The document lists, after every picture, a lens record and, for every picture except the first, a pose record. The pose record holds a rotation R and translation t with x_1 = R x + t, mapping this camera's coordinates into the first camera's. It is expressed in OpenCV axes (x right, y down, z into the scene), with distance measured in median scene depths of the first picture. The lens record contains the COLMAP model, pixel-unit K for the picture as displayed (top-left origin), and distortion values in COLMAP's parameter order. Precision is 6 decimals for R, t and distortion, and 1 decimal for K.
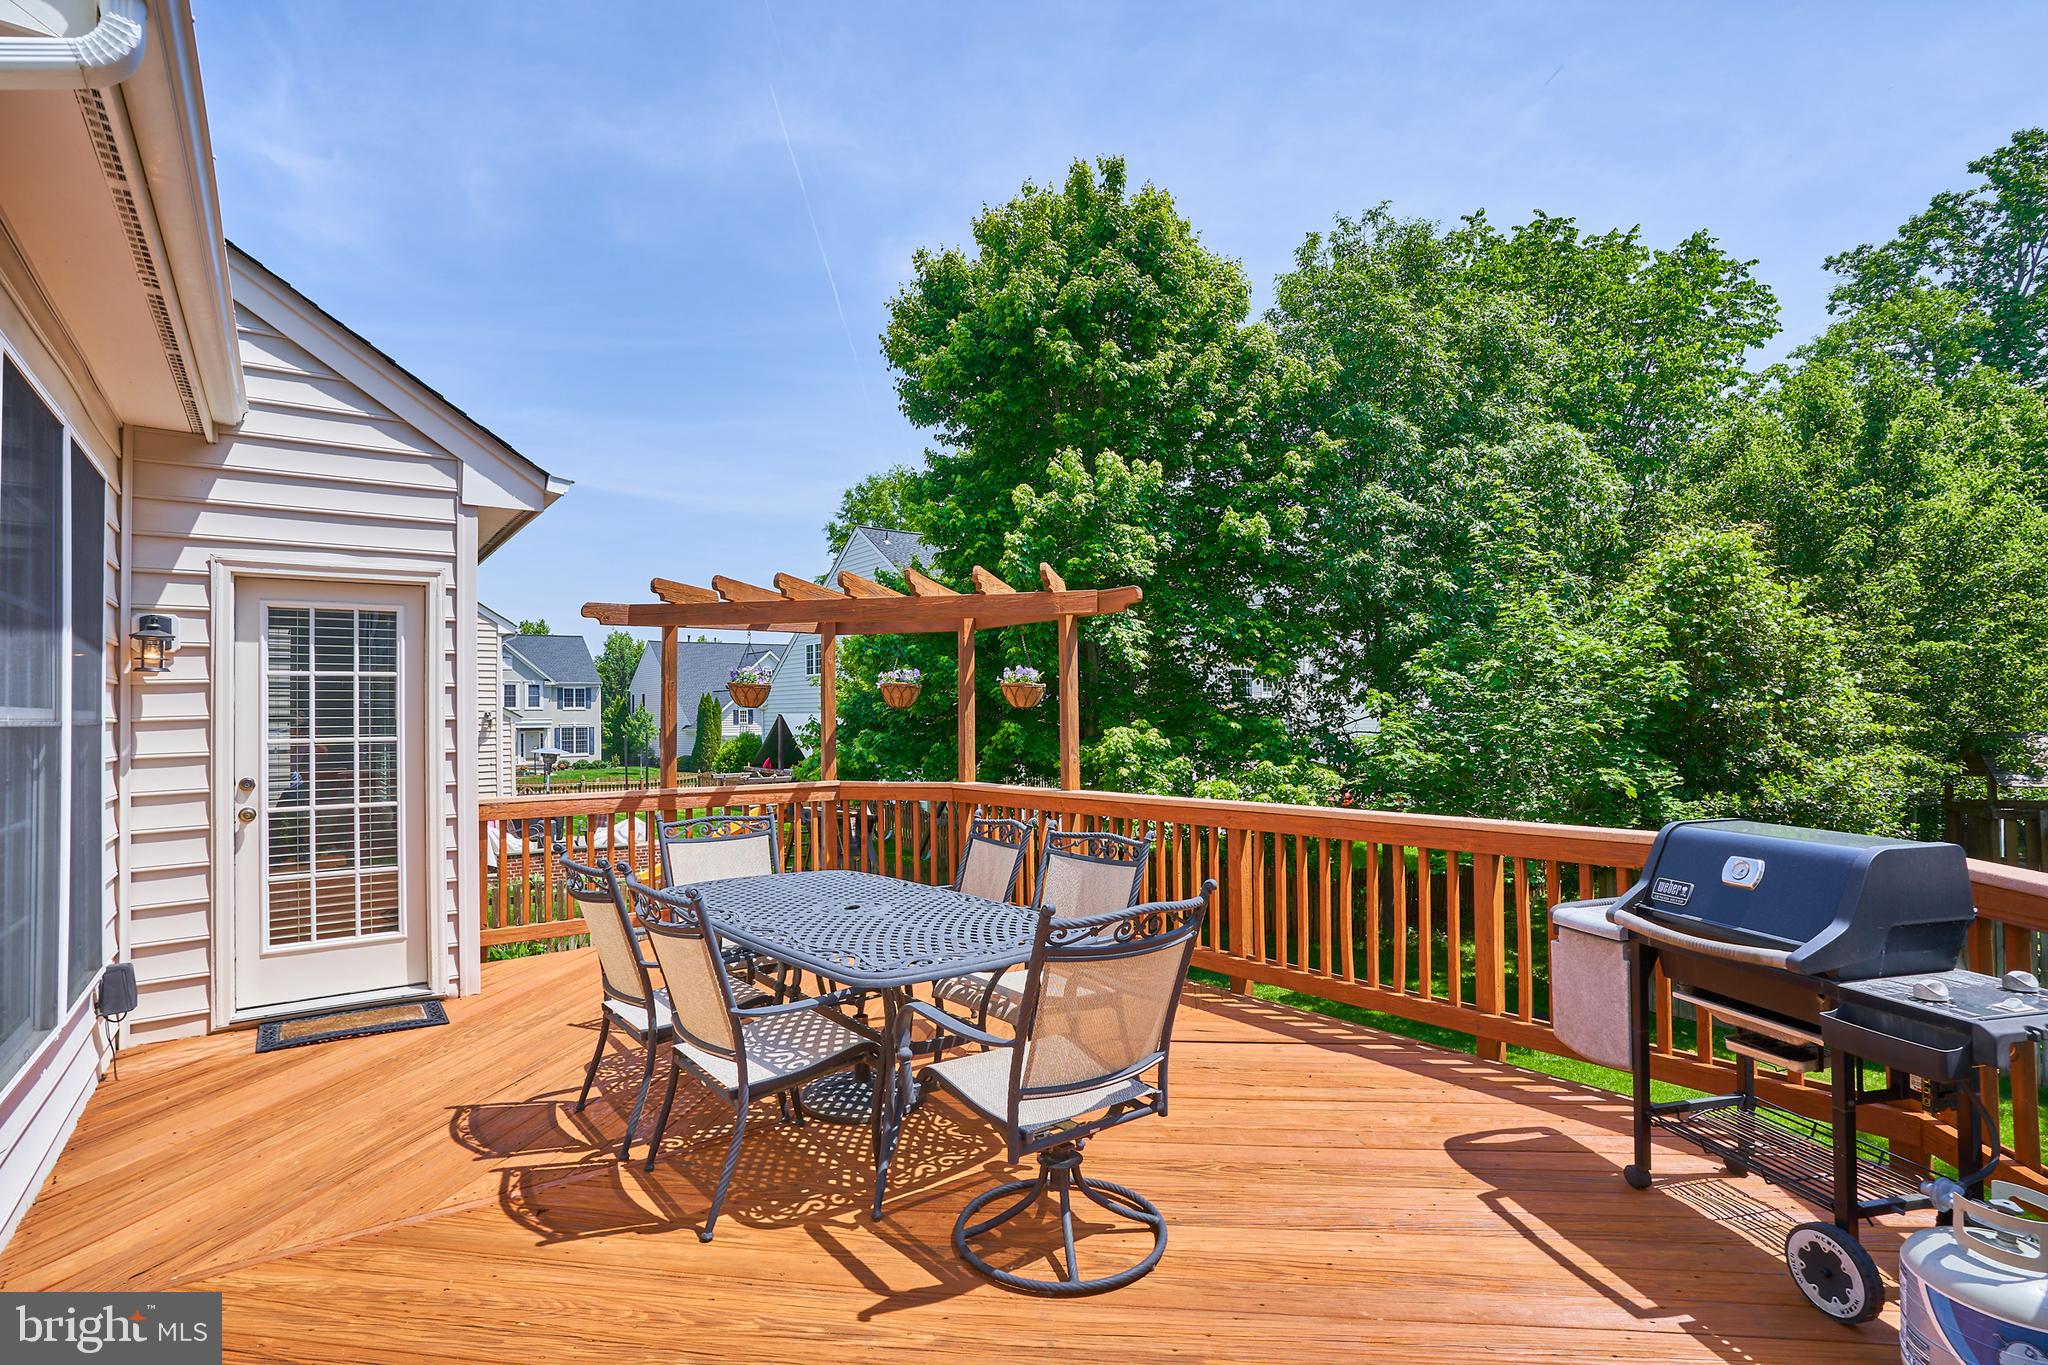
lens RADIAL K [[1001.6, 0, 1015.7], [0, 1001.6, 686.2], [0, 0, 1]] dist [-0.055582, 0.001668]
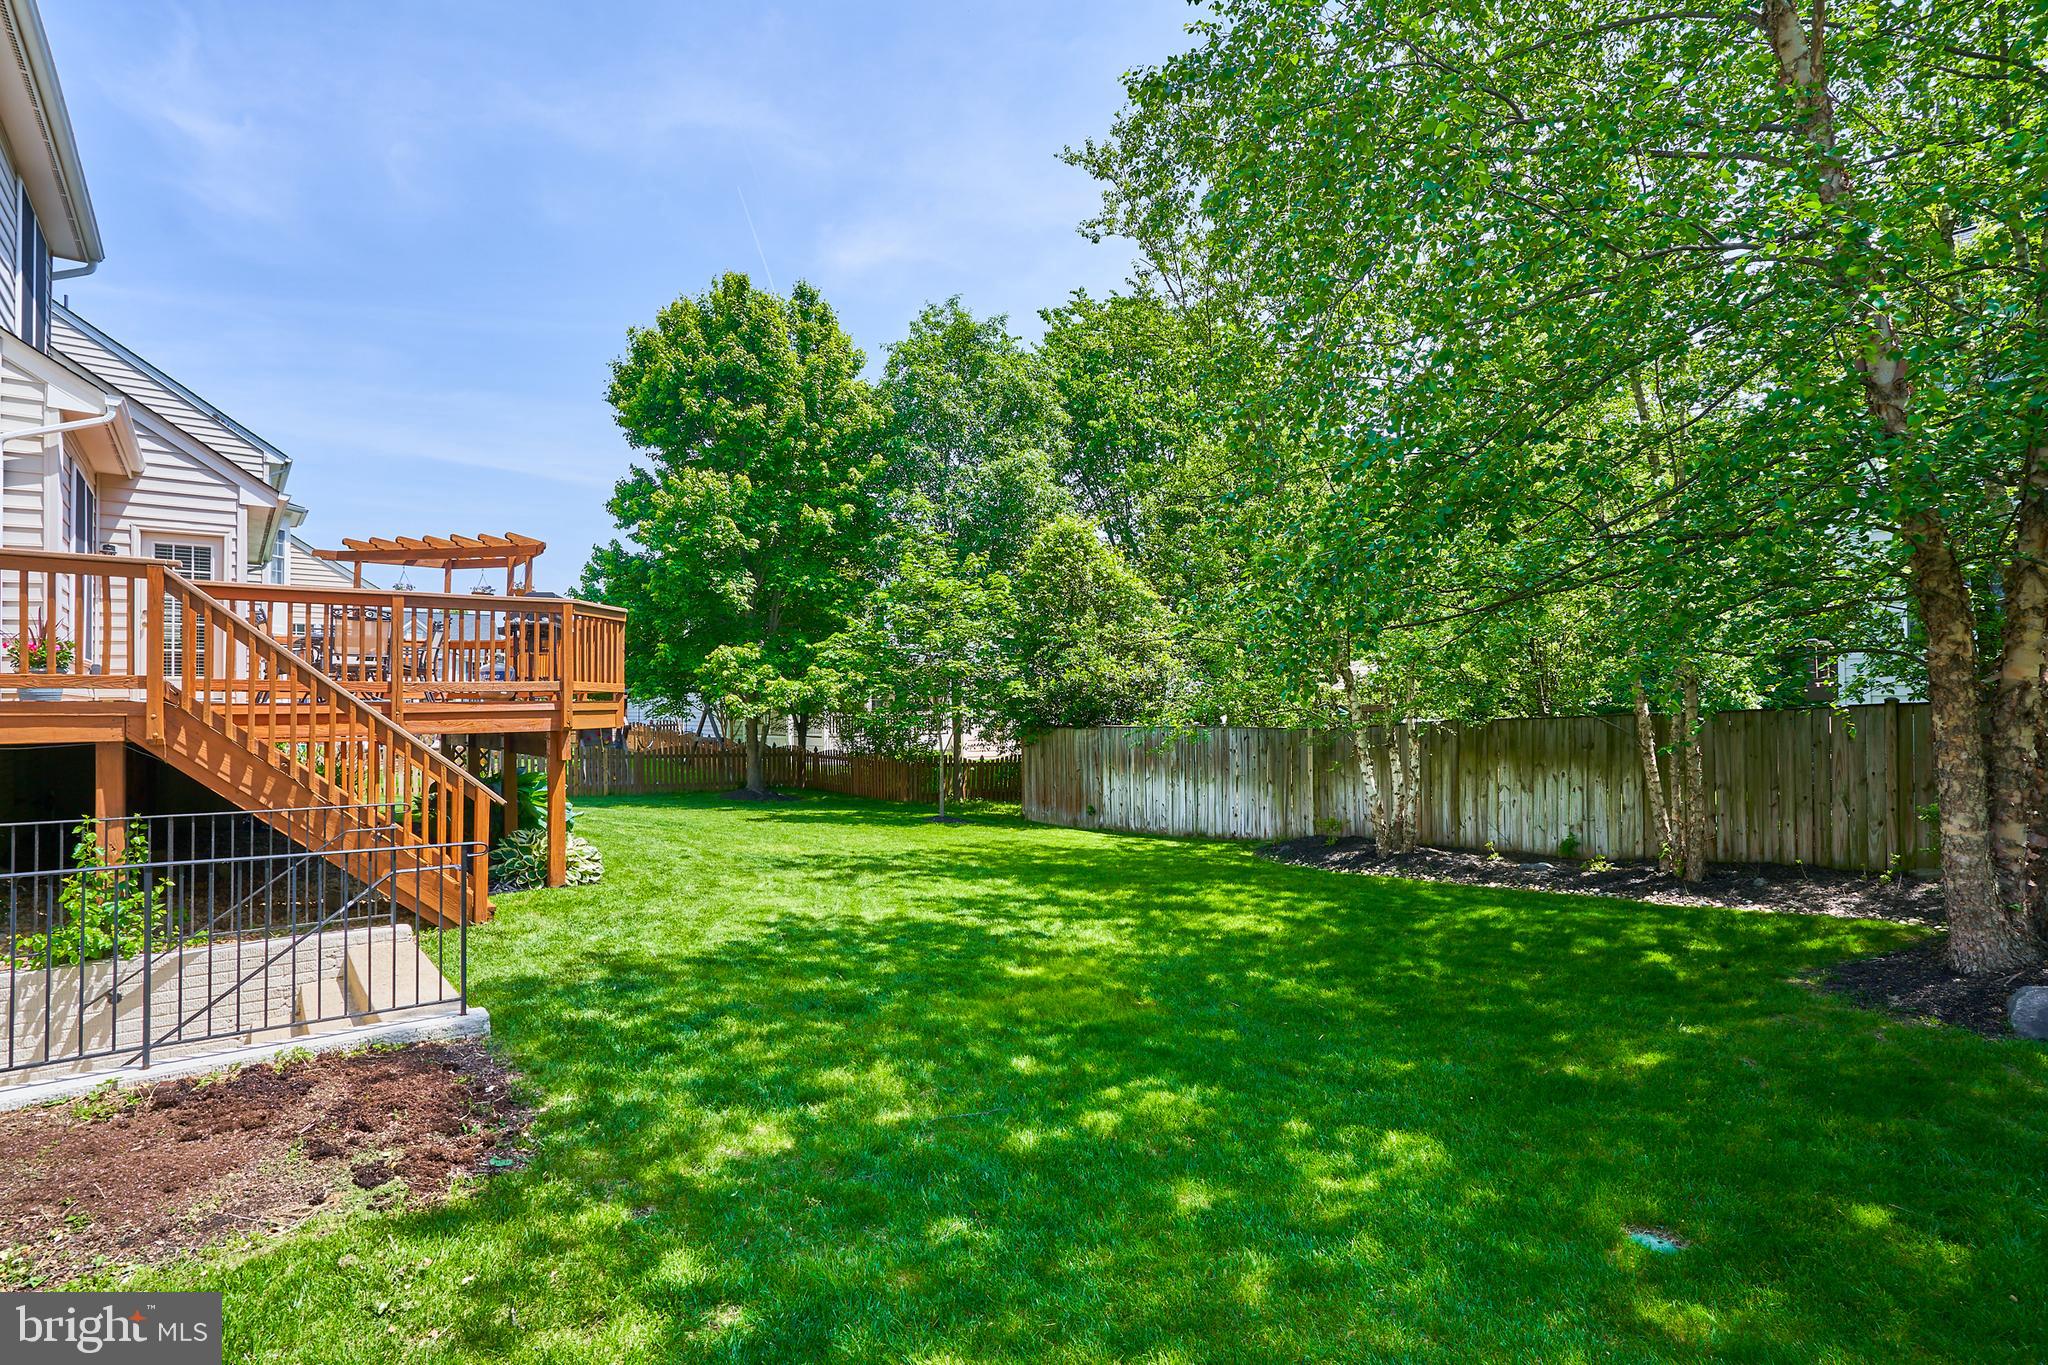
lens RADIAL K [[1001.6, 0, 1023.8], [0, 1001.6, 690.8], [0, 0, 1]] dist [-0.055582, 0.001668]
pose [[0.998957, 0.001557, 0.045628, 0.490989], [-0.001826, 0.999981, 0.005835, 0.100496], [-0.045618, -0.005912, 0.998941, -0.567186]]
